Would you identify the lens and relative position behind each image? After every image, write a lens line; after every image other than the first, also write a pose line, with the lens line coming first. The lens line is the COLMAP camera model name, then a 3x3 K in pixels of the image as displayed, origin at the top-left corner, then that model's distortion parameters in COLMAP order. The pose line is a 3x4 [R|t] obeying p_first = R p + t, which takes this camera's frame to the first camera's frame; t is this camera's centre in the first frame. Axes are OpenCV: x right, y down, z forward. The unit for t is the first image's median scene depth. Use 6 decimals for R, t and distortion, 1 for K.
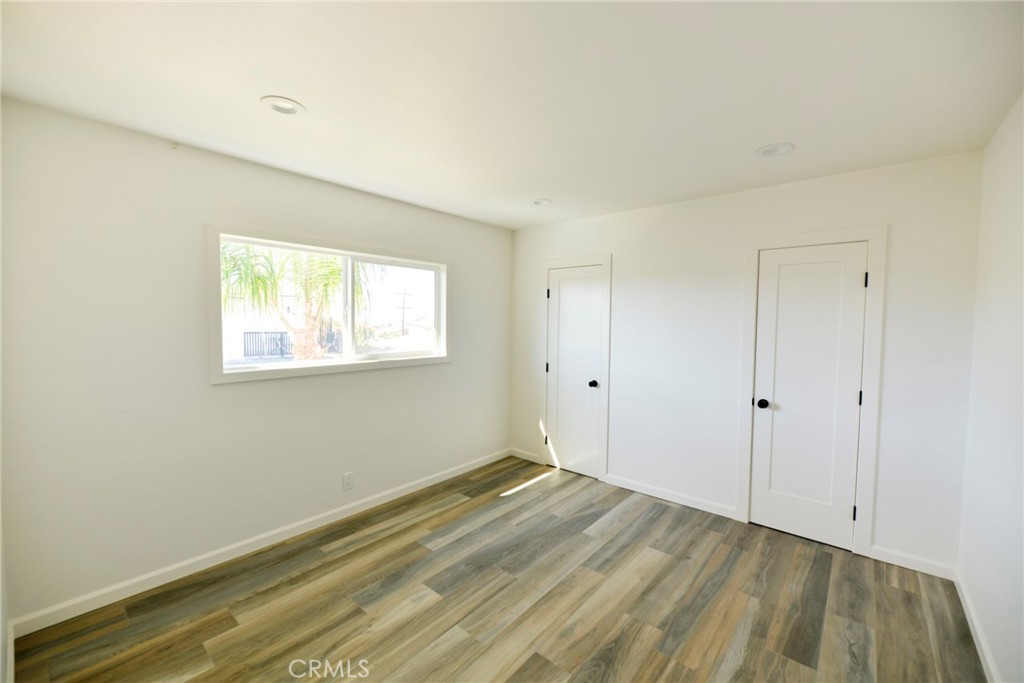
lens RADIAL K [[413.7, 0, 514.7], [0, 413.7, 338.9], [0, 0, 1]] dist [-0.000780, -0.002075]
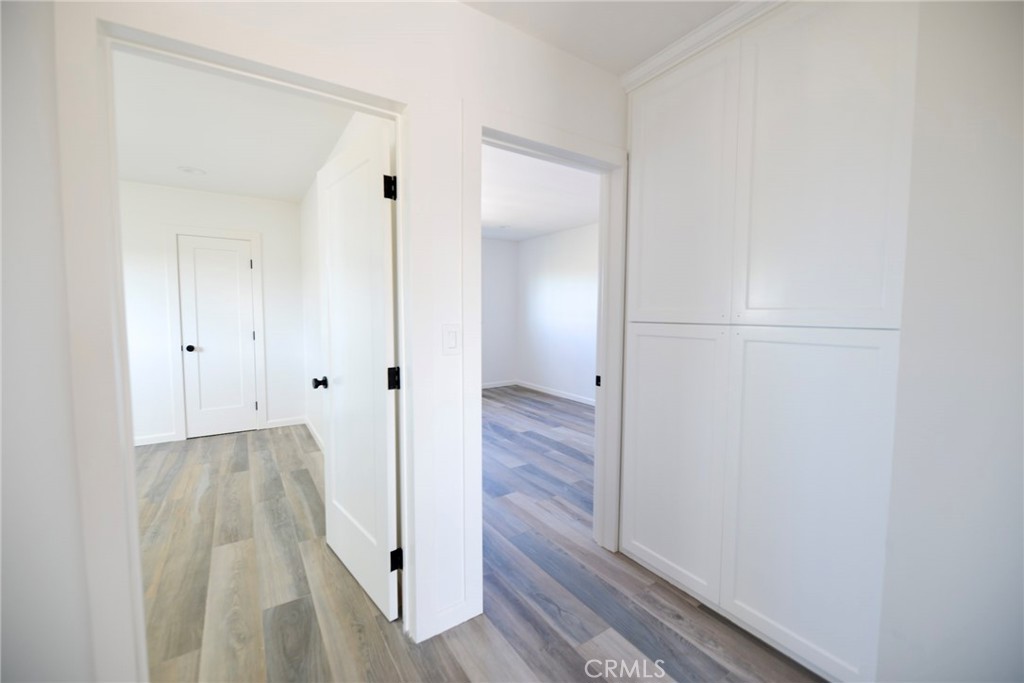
lens RADIAL K [[413.7, 0, 513.7], [0, 413.7, 338.3], [0, 0, 1]] dist [-0.000780, -0.002075]
pose [[0.277880, -0.069770, 0.958079, -0.519020], [0.045329, 0.997200, 0.059471, 0.115624], [-0.959546, 0.026902, 0.280265, -0.520809]]
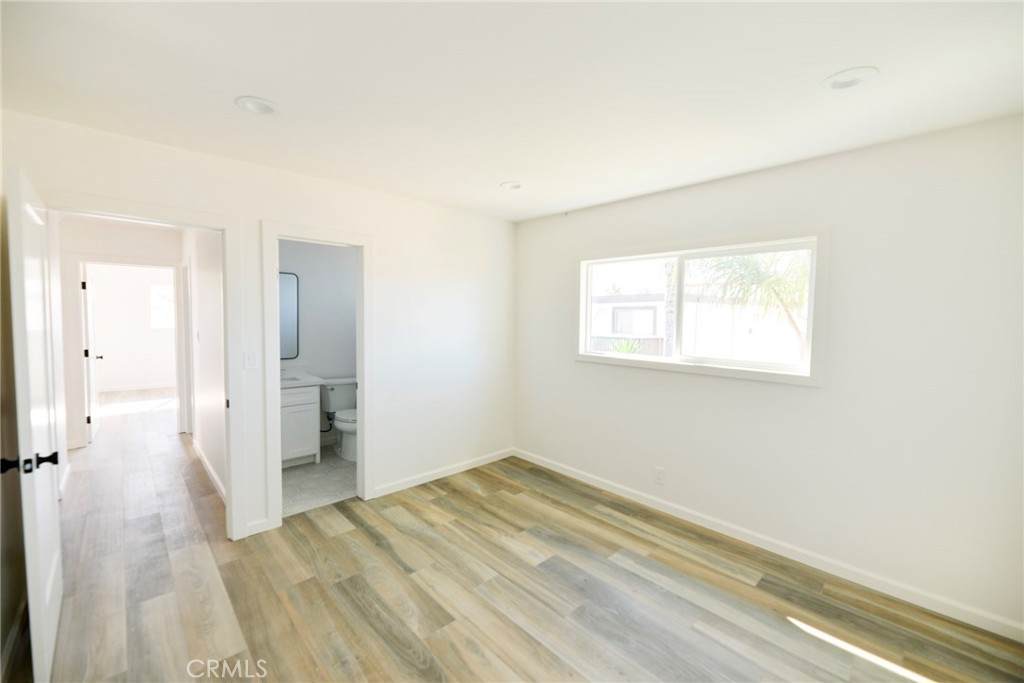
lens RADIAL K [[413.7, 0, 515.6], [0, 413.7, 346.1], [0, 0, 1]] dist [-0.000780, -0.002075]
pose [[-0.106431, 0.061025, -0.992446, 0.853878], [-0.062541, 0.995728, 0.067934, -0.035517], [0.992351, 0.069299, -0.102159, 0.969366]]
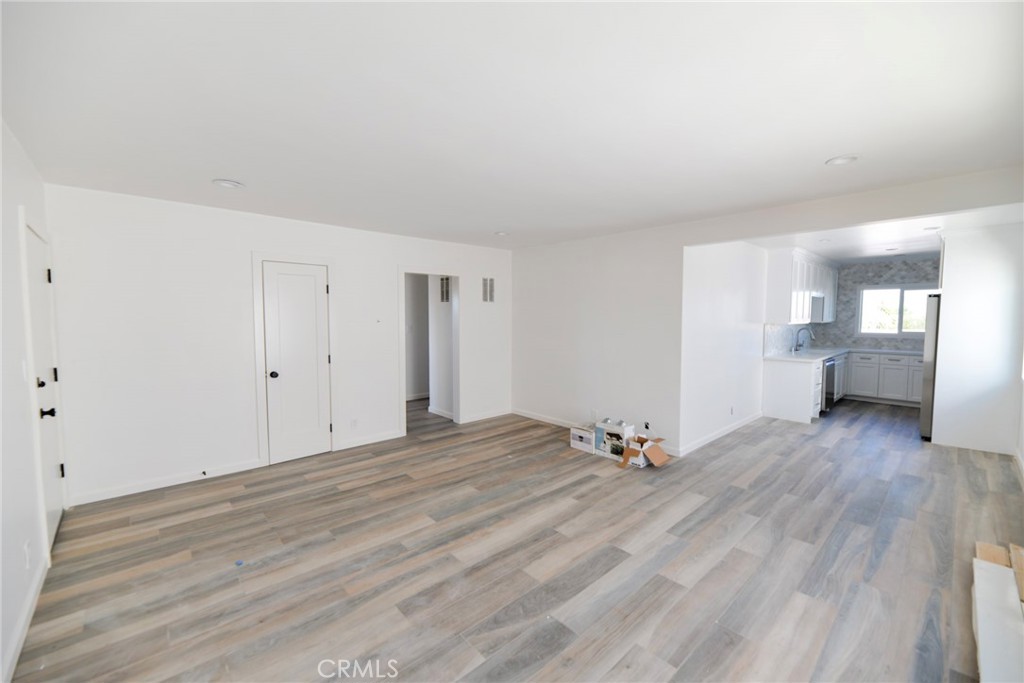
lens RADIAL K [[413.7, 0, 513.1], [0, 413.7, 339.1], [0, 0, 1]] dist [-0.000780, -0.002075]
pose [[-0.991941, -0.009510, 0.126344, 1.066602], [0.004007, 0.994326, 0.106303, -0.090389], [-0.126638, 0.105952, -0.986274, 2.024980]]
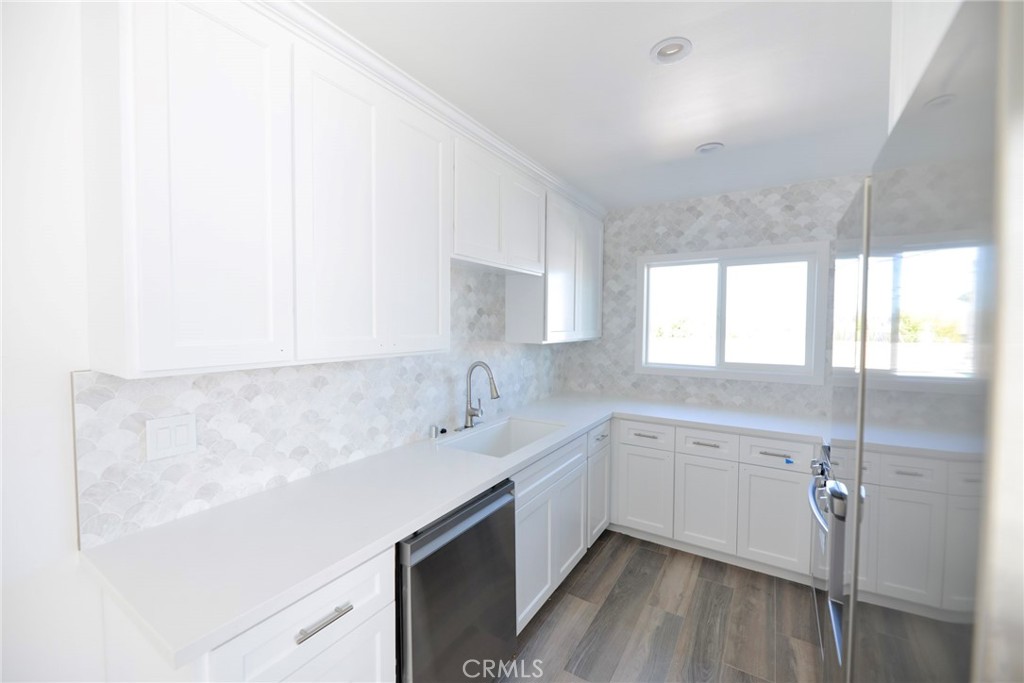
lens RADIAL K [[413.7, 0, 513.3], [0, 413.7, 338.9], [0, 0, 1]] dist [-0.000780, -0.002075]
pose [[-0.989777, -0.001117, -0.142621, 0.587055], [-0.013184, 0.996404, 0.083695, -0.059182], [0.142015, 0.084720, -0.986232, 1.376478]]
